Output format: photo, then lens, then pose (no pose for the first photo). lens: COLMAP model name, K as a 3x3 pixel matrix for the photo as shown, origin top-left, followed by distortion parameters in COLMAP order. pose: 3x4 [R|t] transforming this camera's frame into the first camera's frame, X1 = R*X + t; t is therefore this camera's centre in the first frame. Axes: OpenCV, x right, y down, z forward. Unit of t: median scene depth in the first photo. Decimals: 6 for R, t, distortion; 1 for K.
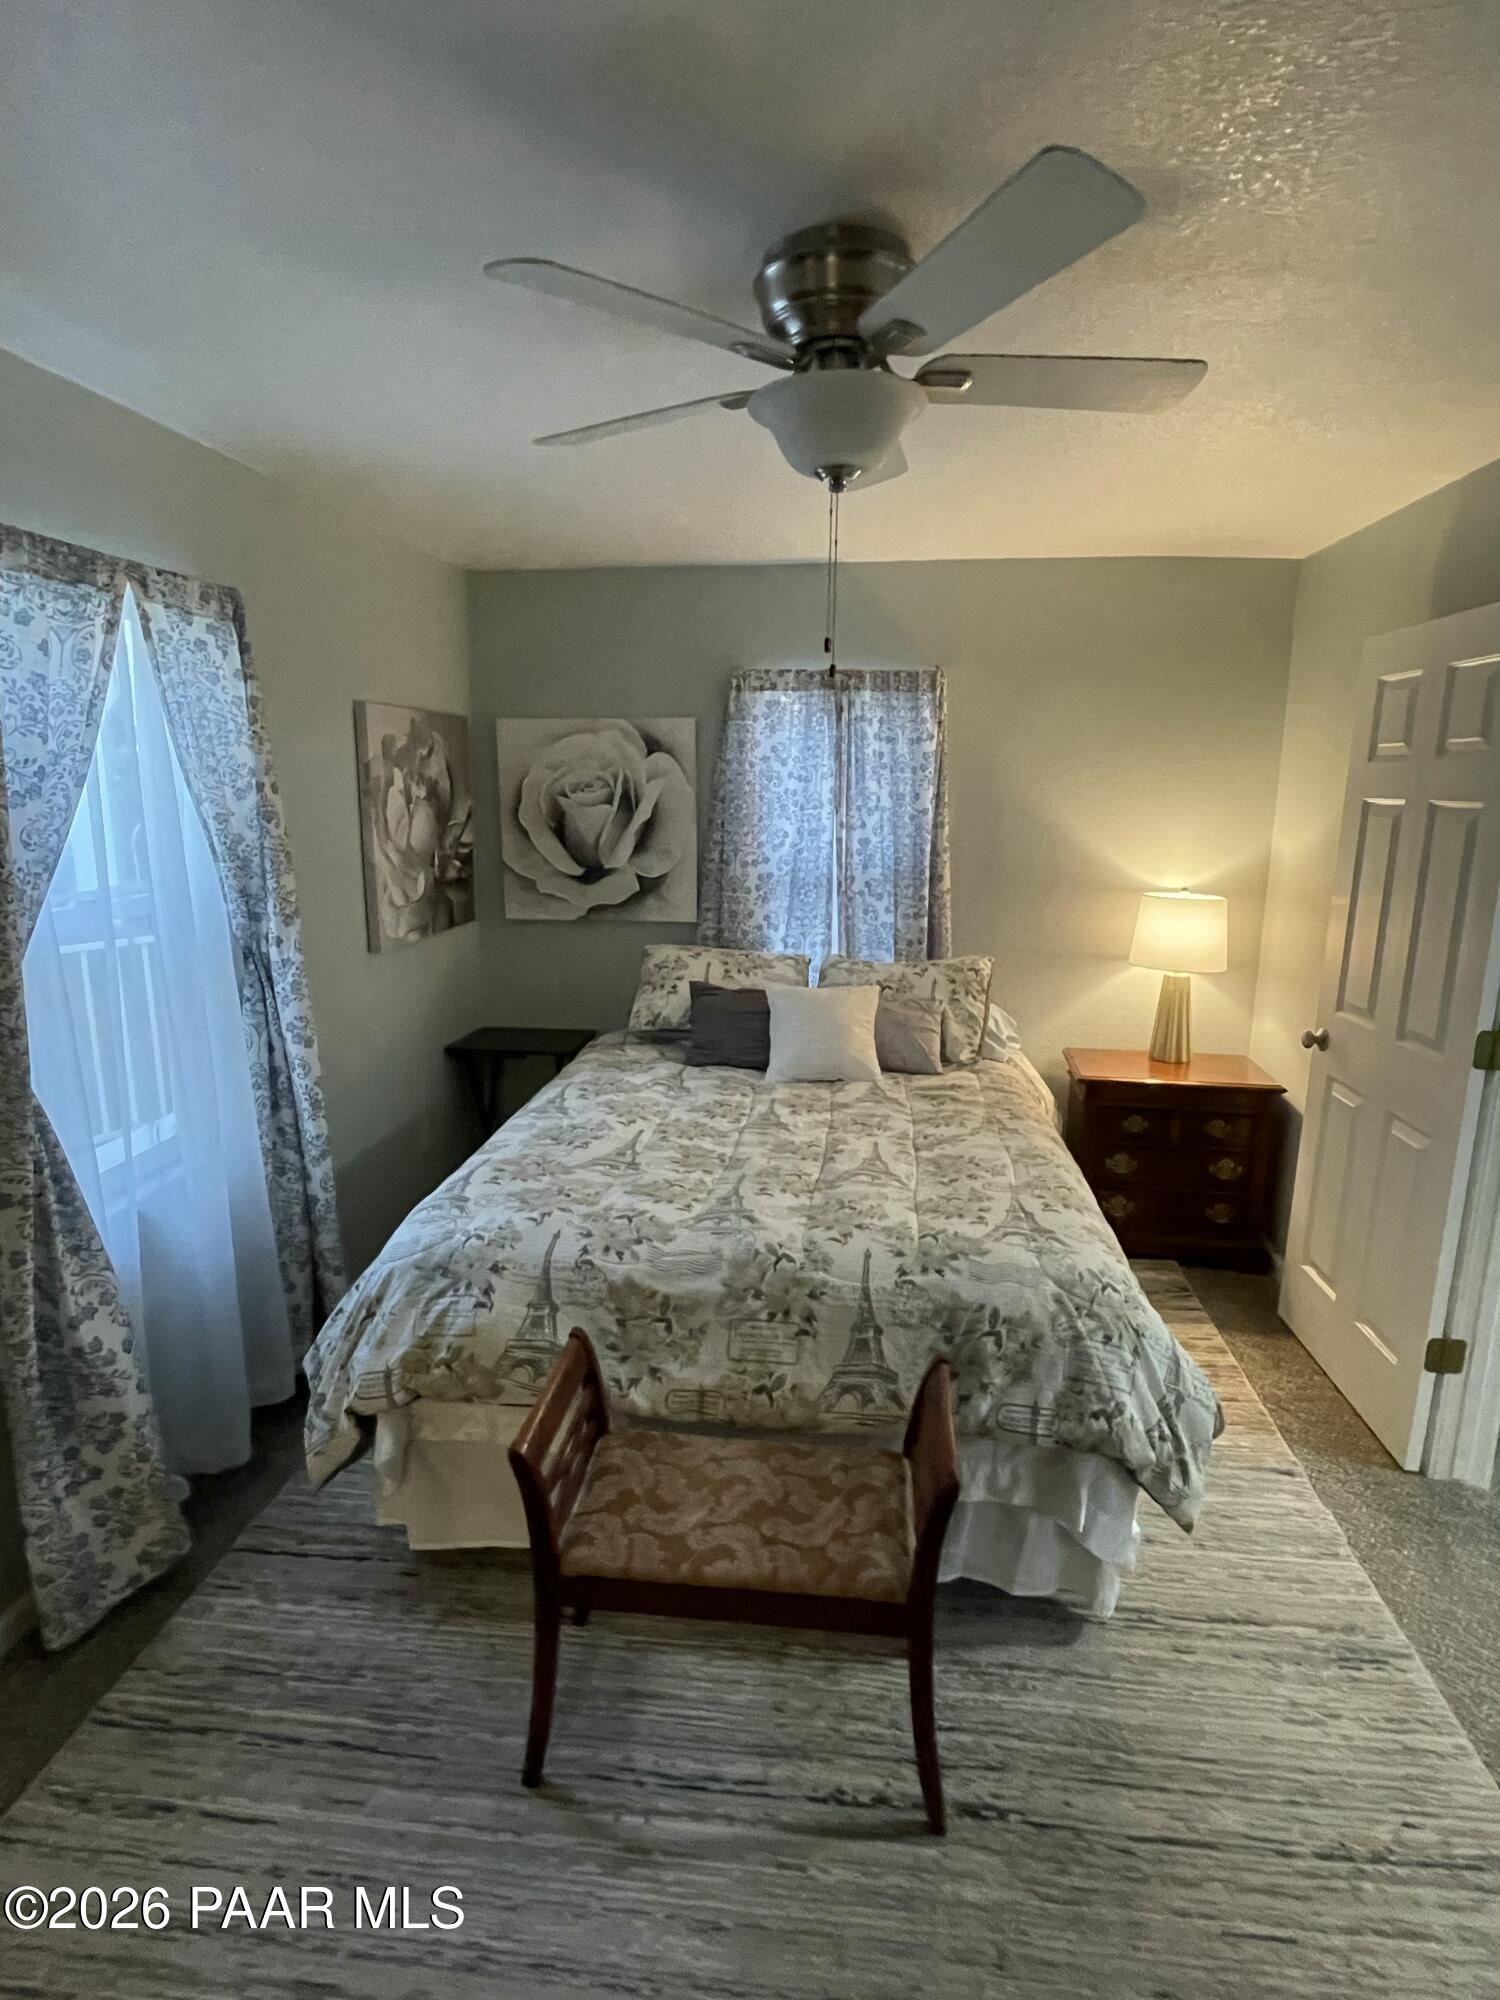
lens RADIAL K [[1052.4, 0, 750.0], [0, 1052.4, 1000.0], [0, 0, 1]] dist [0.002931, -0.000236]
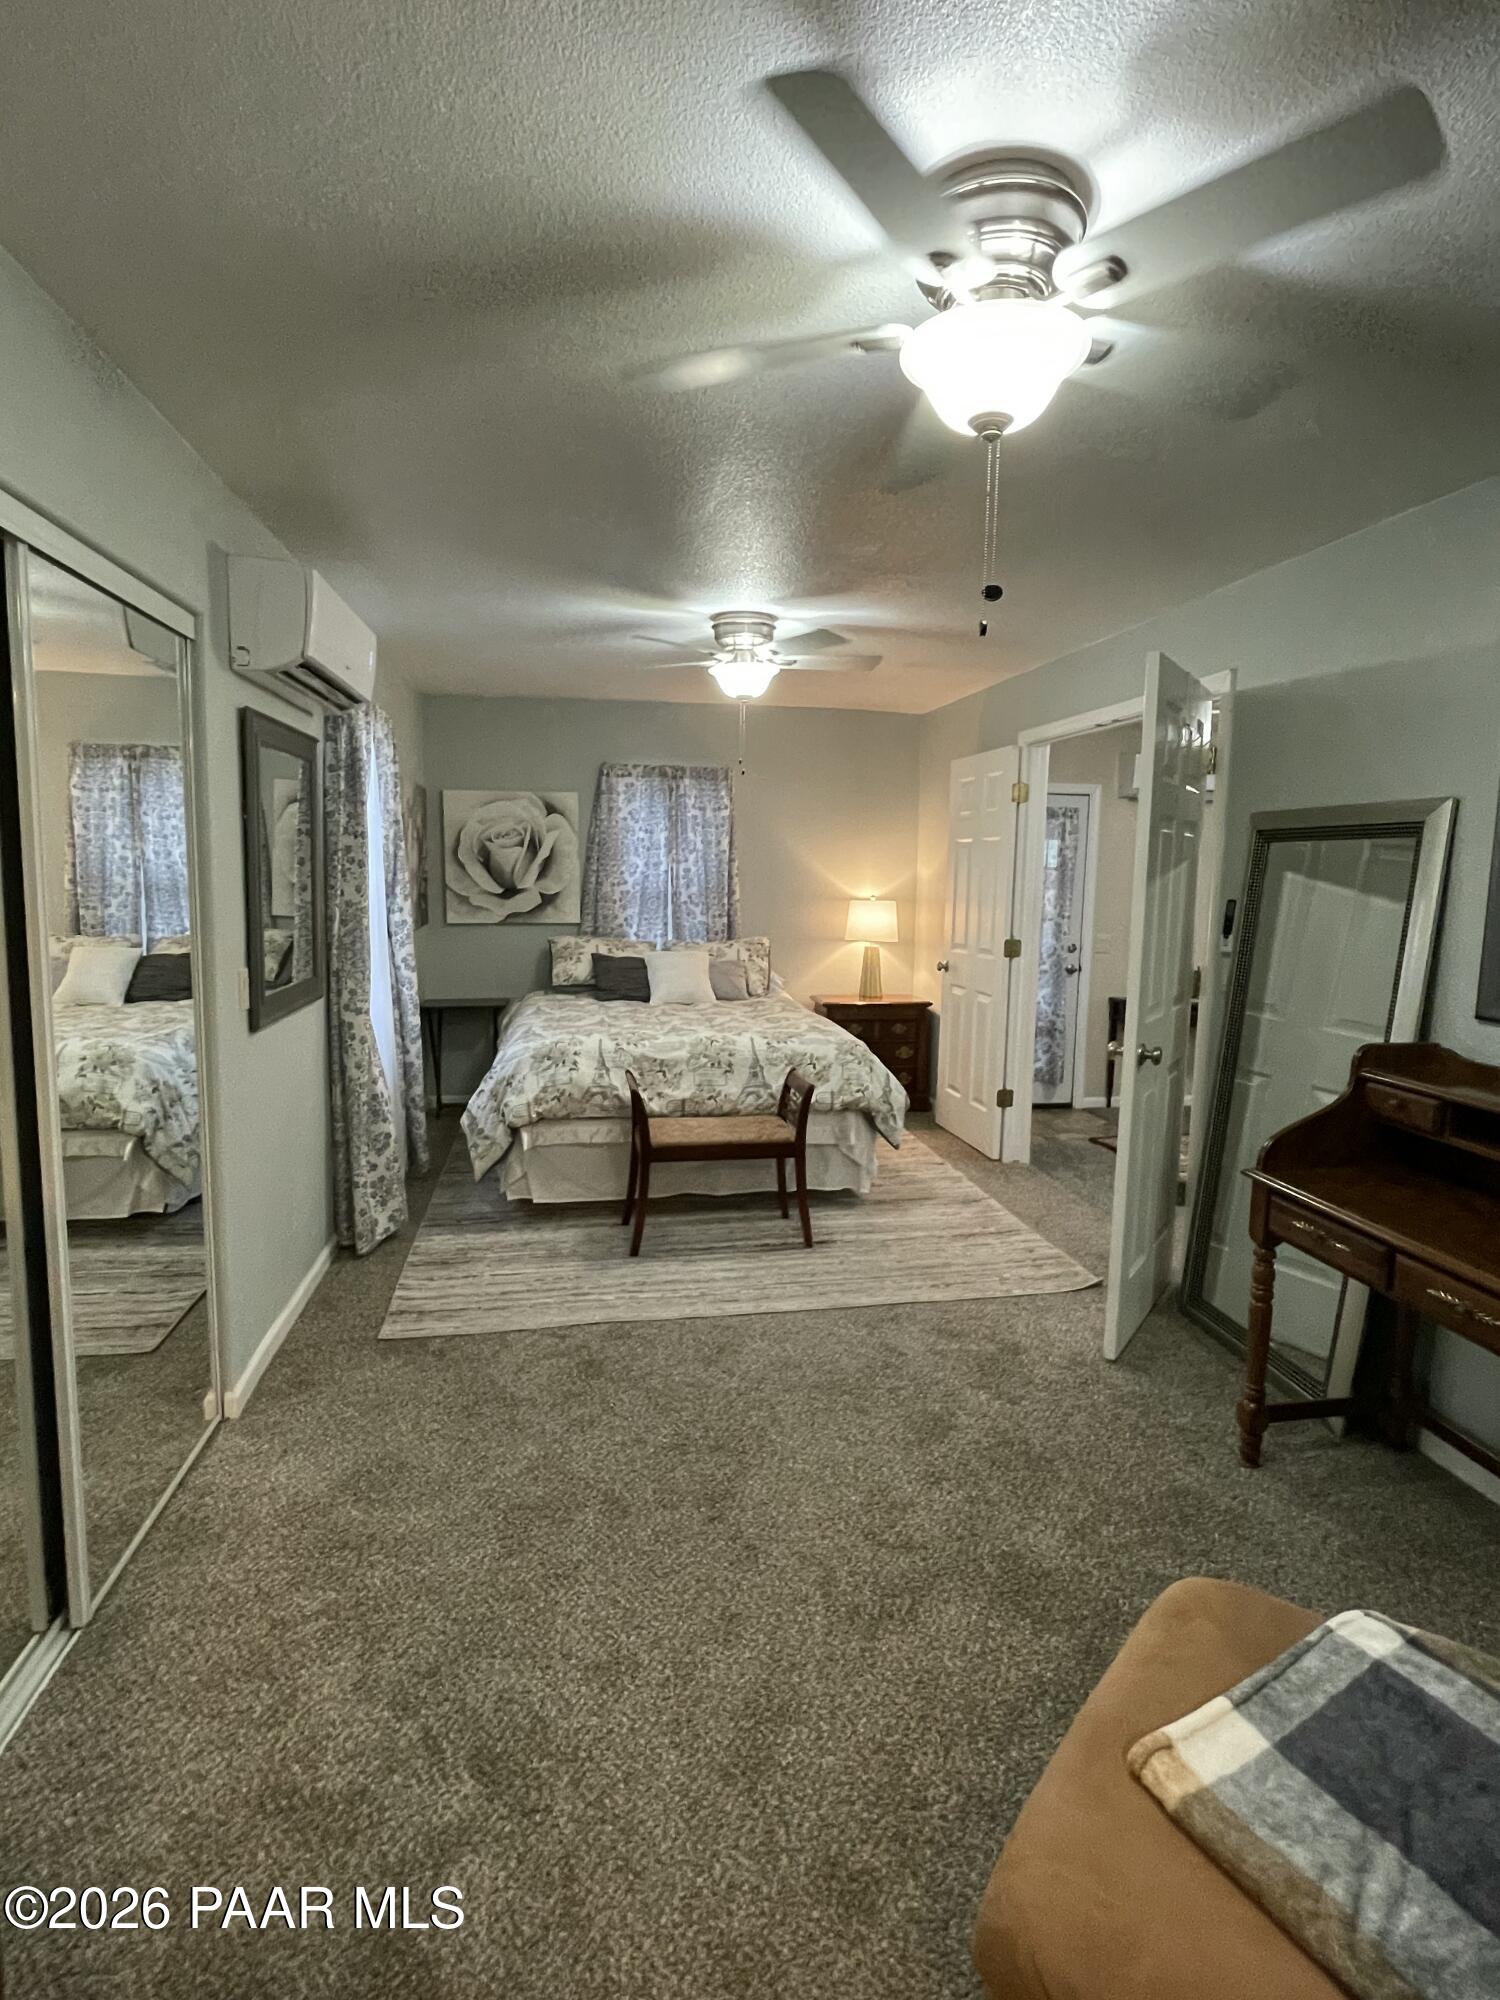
lens RADIAL K [[1052.4, 0, 750.0], [0, 1052.4, 1000.0], [0, 0, 1]] dist [0.002931, -0.000236]
pose [[0.958389, -0.030418, 0.283839, -0.270986], [0.052640, 0.996087, -0.070993, 0.172566], [-0.280569, 0.082980, 0.956240, -0.573427]]
